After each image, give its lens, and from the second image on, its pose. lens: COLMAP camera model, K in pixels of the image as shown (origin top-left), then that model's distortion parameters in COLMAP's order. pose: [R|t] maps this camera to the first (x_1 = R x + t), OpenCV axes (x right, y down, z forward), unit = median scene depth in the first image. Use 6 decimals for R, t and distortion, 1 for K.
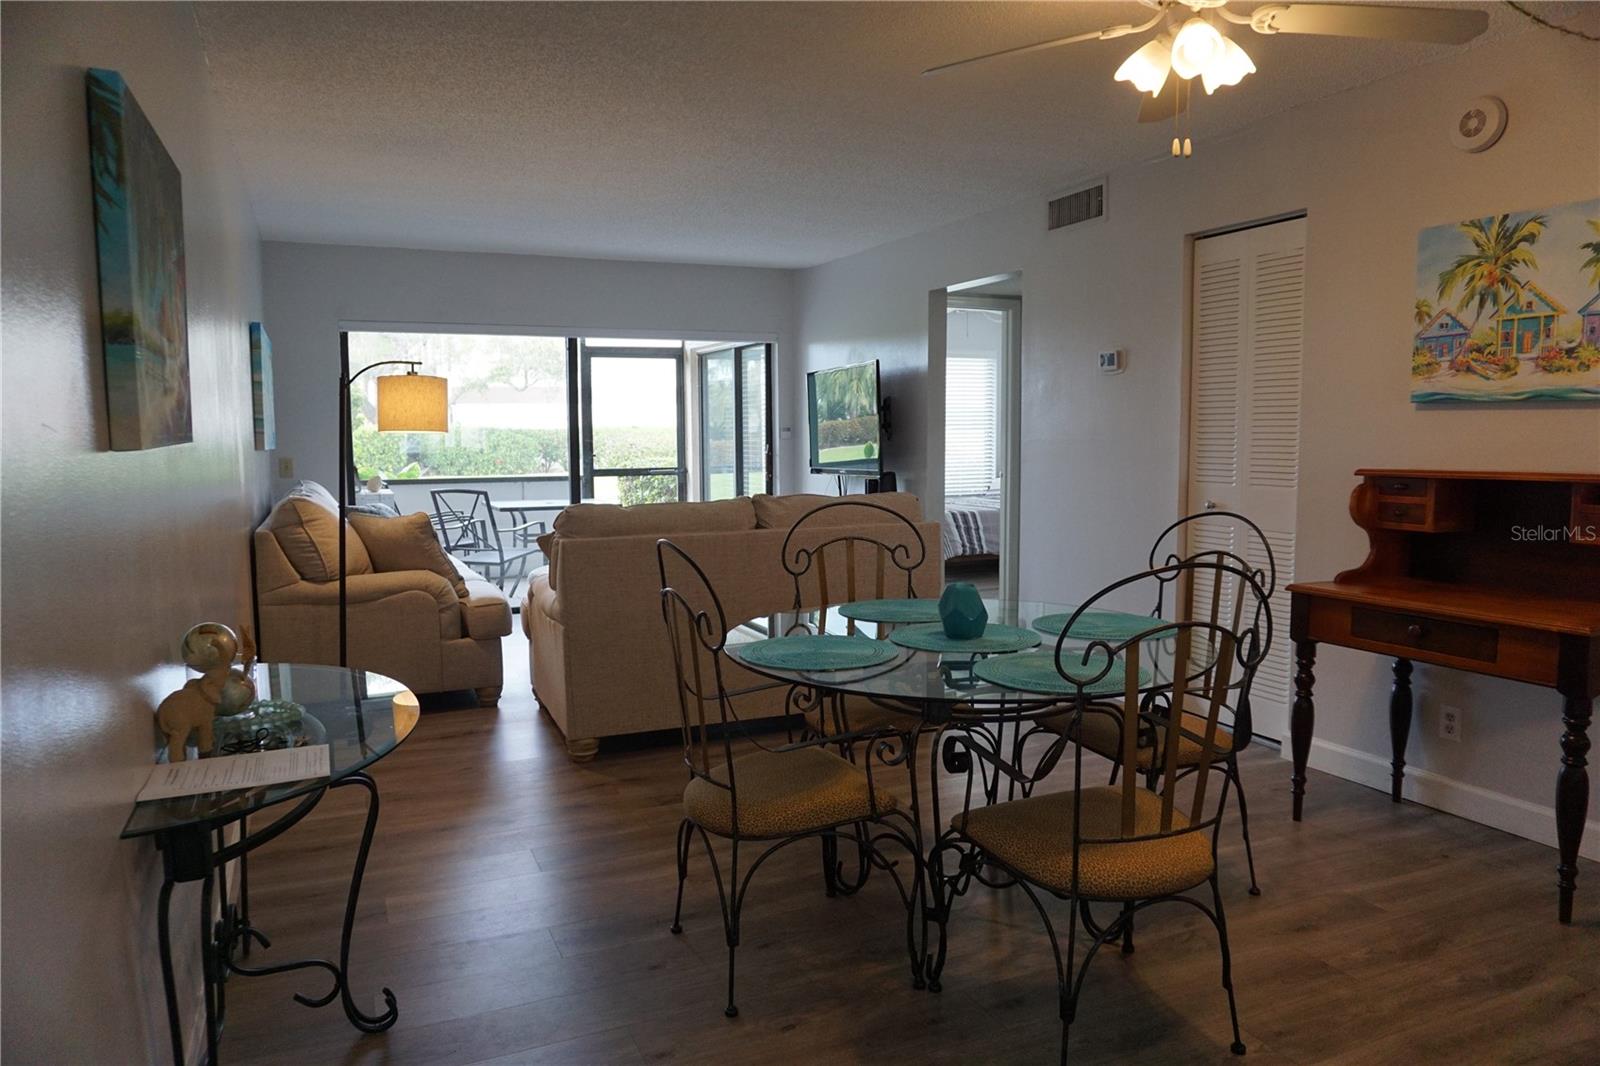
lens RADIAL K [[1066.7, 0, 795.2], [0, 1066.7, 530.7], [0, 0, 1]] dist [-0.048863, 0.030588]
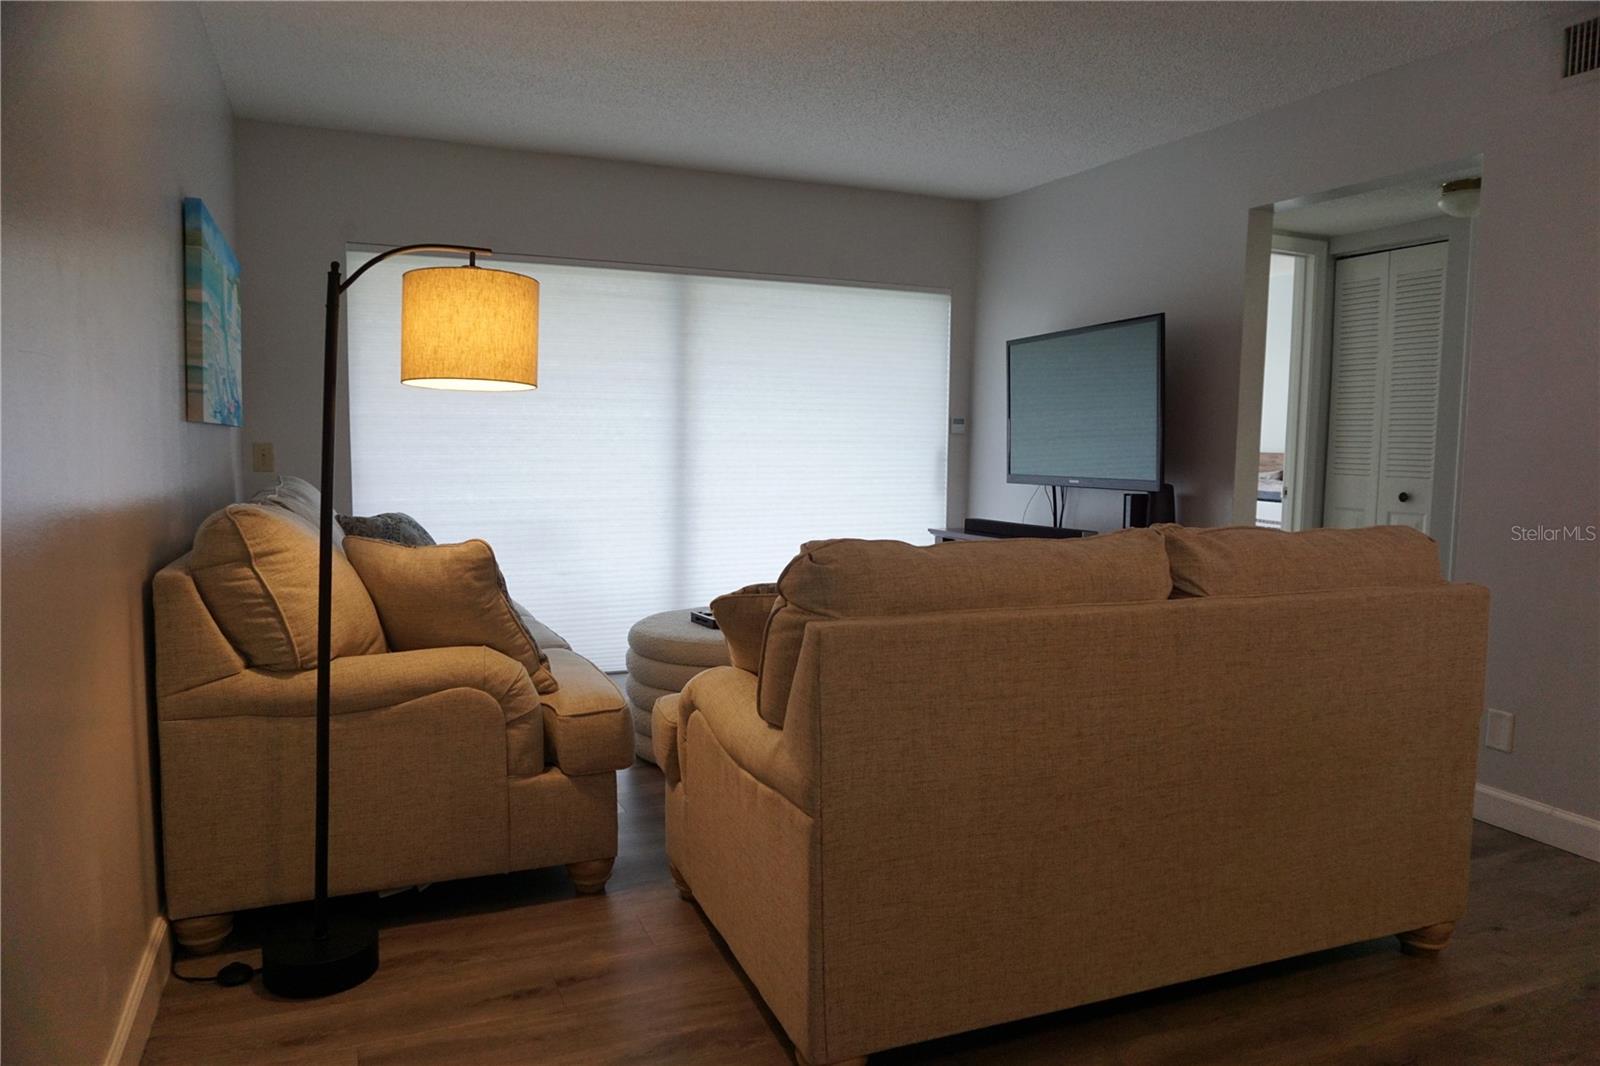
lens RADIAL K [[1065.7, 0, 800.0], [0, 1065.7, 533.0], [0, 0, 1]] dist [-0.044634, 0.030713]
pose [[0.999670, 0.023696, -0.009887, -0.168173], [-0.023735, 0.999711, -0.003905, -0.020684], [0.009791, 0.004138, 0.999943, 0.424658]]
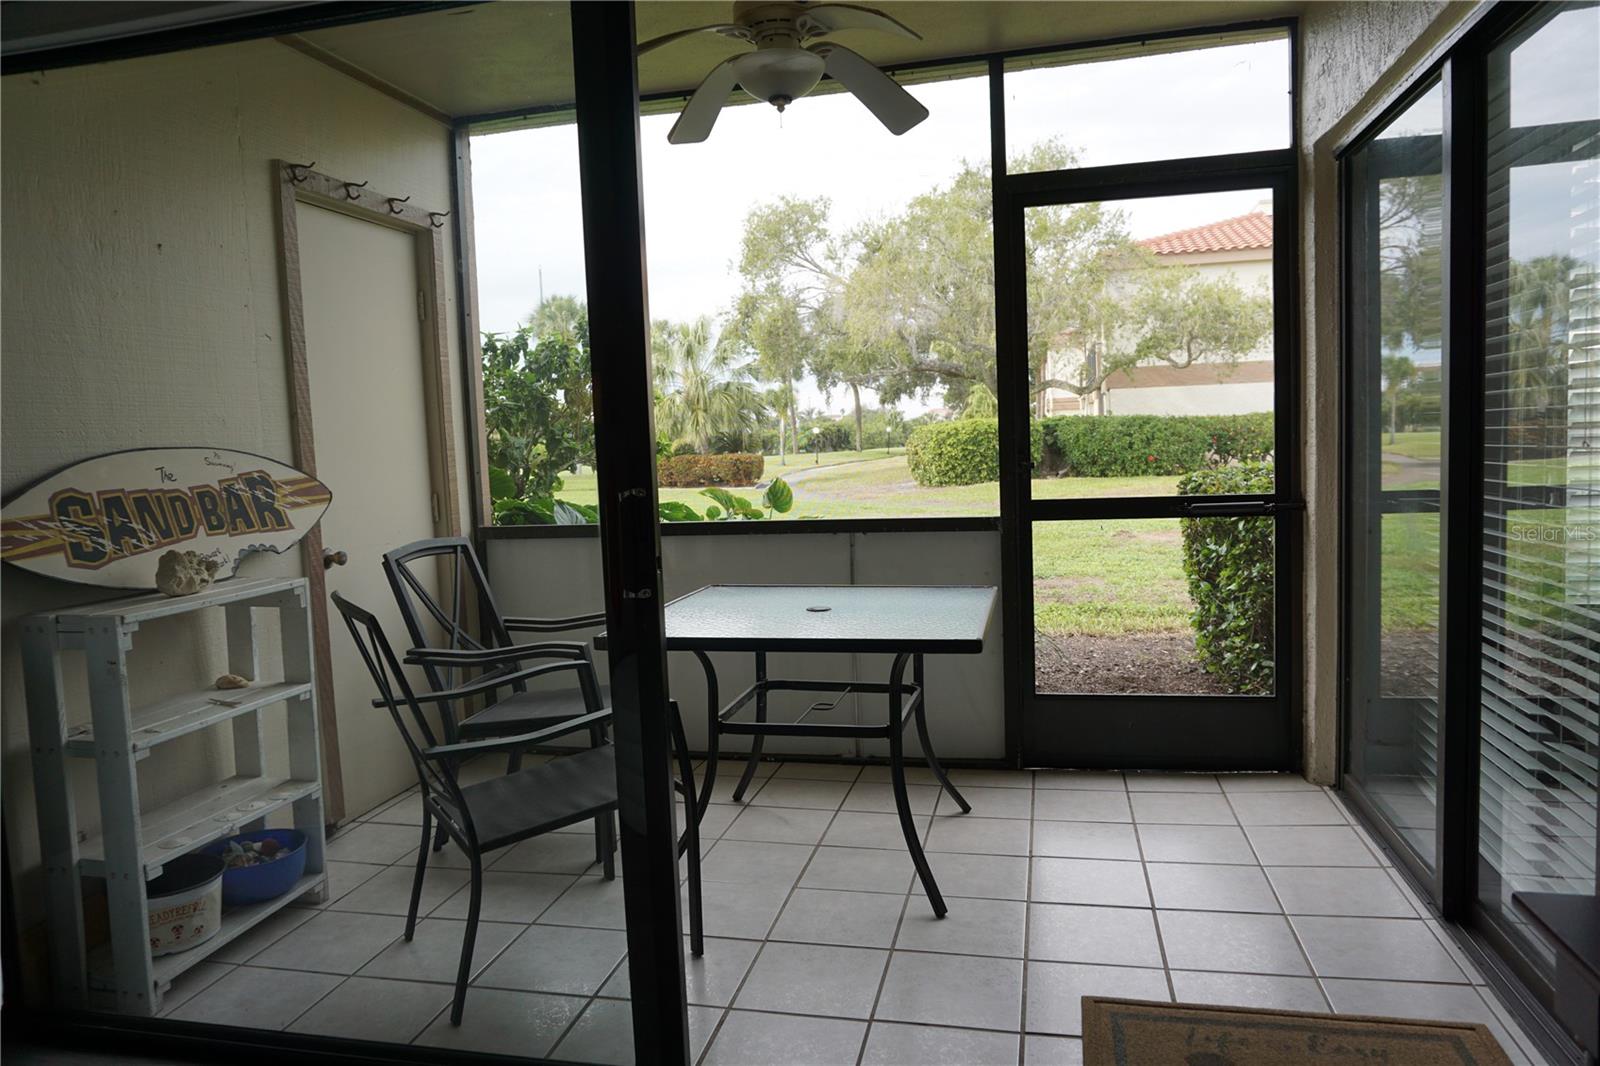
lens RADIAL K [[1066.7, 0, 795.2], [0, 1066.7, 530.7], [0, 0, 1]] dist [-0.048863, 0.030588]
pose [[0.794473, 0.025068, -0.606782, -0.046068], [-0.021311, 0.999683, 0.013397, -0.096432], [0.606926, 0.002288, 0.794755, 1.232278]]
